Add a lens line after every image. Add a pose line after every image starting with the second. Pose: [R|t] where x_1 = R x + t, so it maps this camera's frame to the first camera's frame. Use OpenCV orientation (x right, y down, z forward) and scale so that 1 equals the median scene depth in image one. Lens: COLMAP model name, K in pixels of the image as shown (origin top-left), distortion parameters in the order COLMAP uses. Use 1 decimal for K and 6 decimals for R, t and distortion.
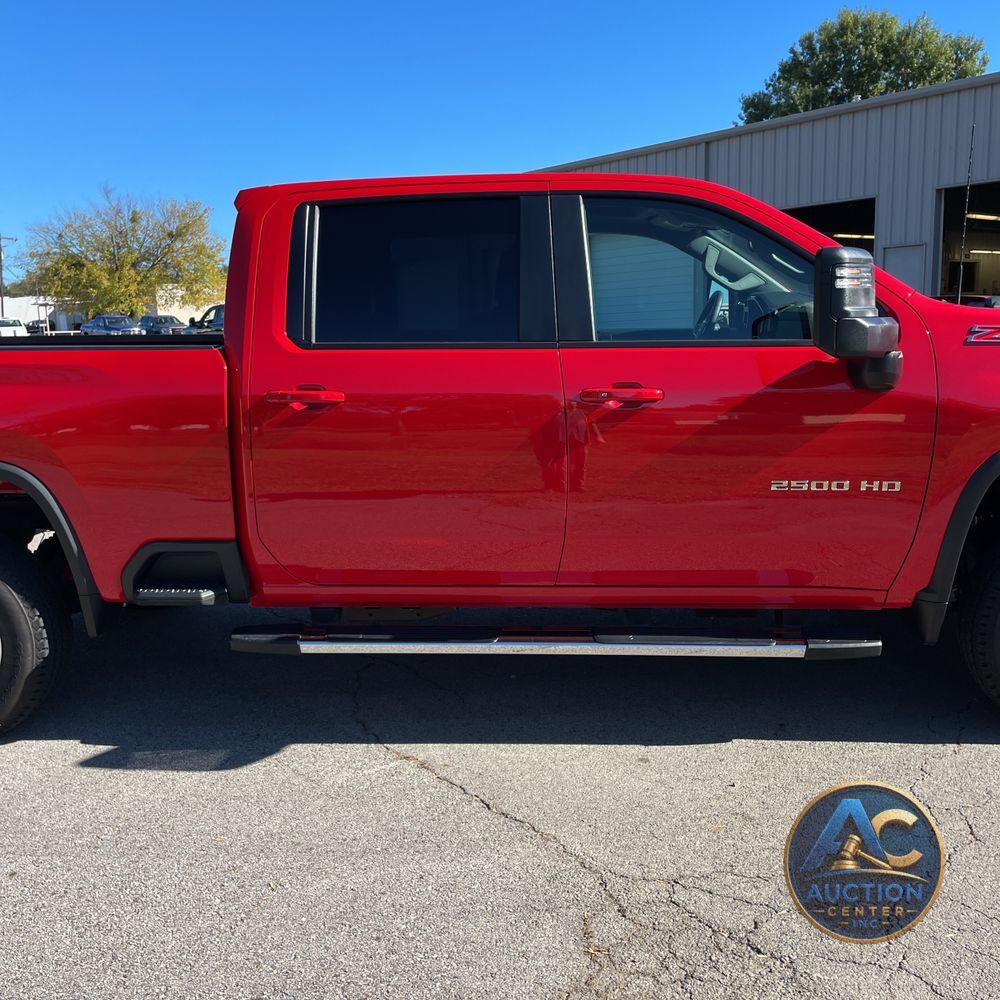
lens RADIAL K [[1064.2, 0, 453.9], [0, 1064.2, 529.6], [0, 0, 1]] dist [0.108774, -0.156007]
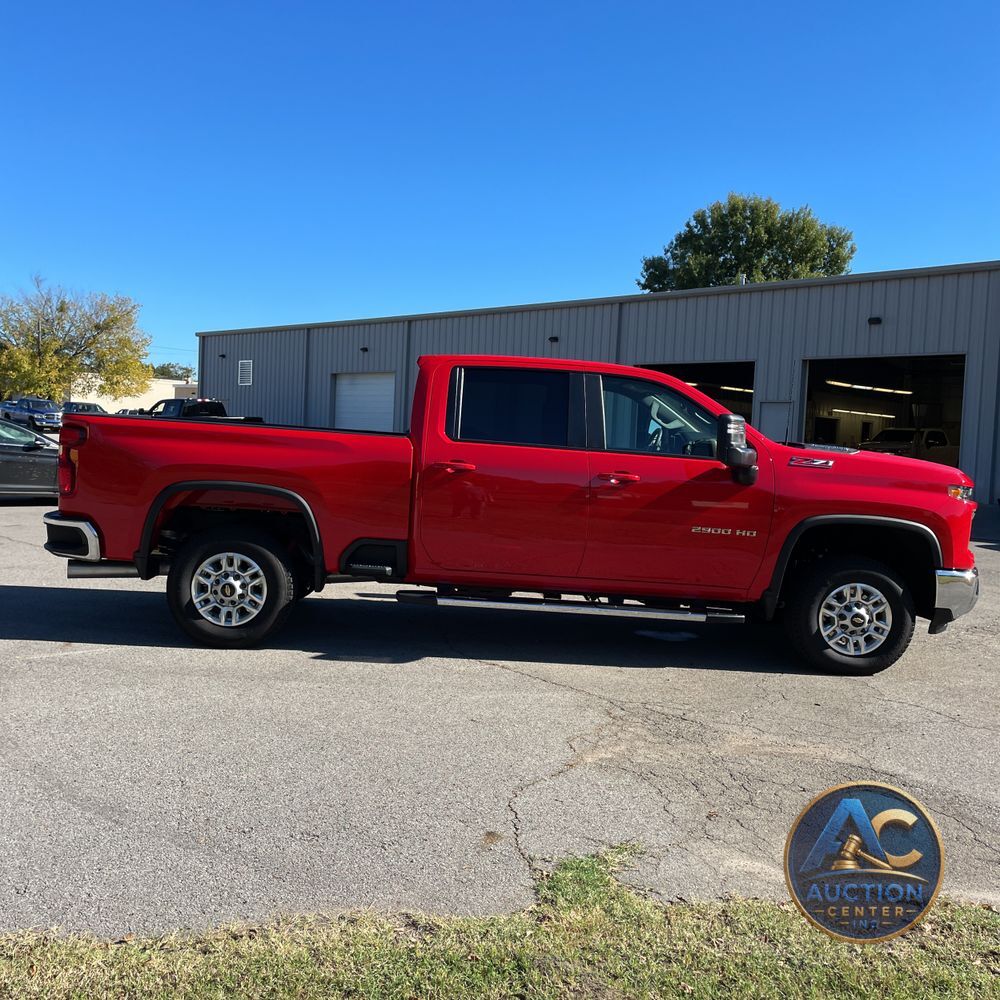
lens RADIAL K [[1046.0, 0, 453.5], [0, 1046.0, 512.7], [0, 0, 1]] dist [0.092802, 0.006517]
pose [[0.993033, 0.073133, 0.092391, -0.288794], [-0.061757, 0.990790, -0.120503, 0.171558], [-0.100353, 0.113958, 0.988404, -0.780357]]
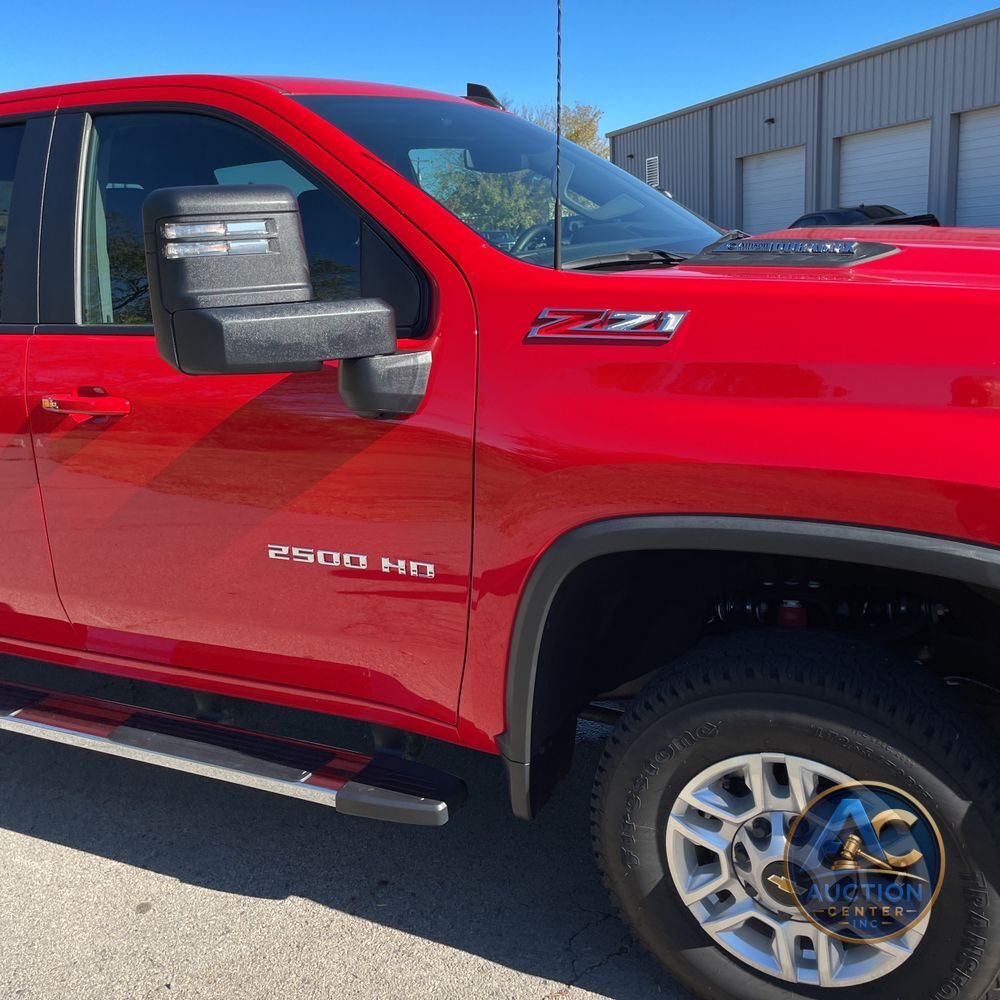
lens RADIAL K [[1011.0, 0, 497.8], [0, 1011.0, 504.0], [0, 0, 1]] dist [0.082346, -0.098099]
pose [[0.919935, 0.071004, -0.385588, 0.607990], [-0.040547, 0.995421, 0.086565, -0.118567], [0.389969, -0.064000, 0.918601, 0.445227]]
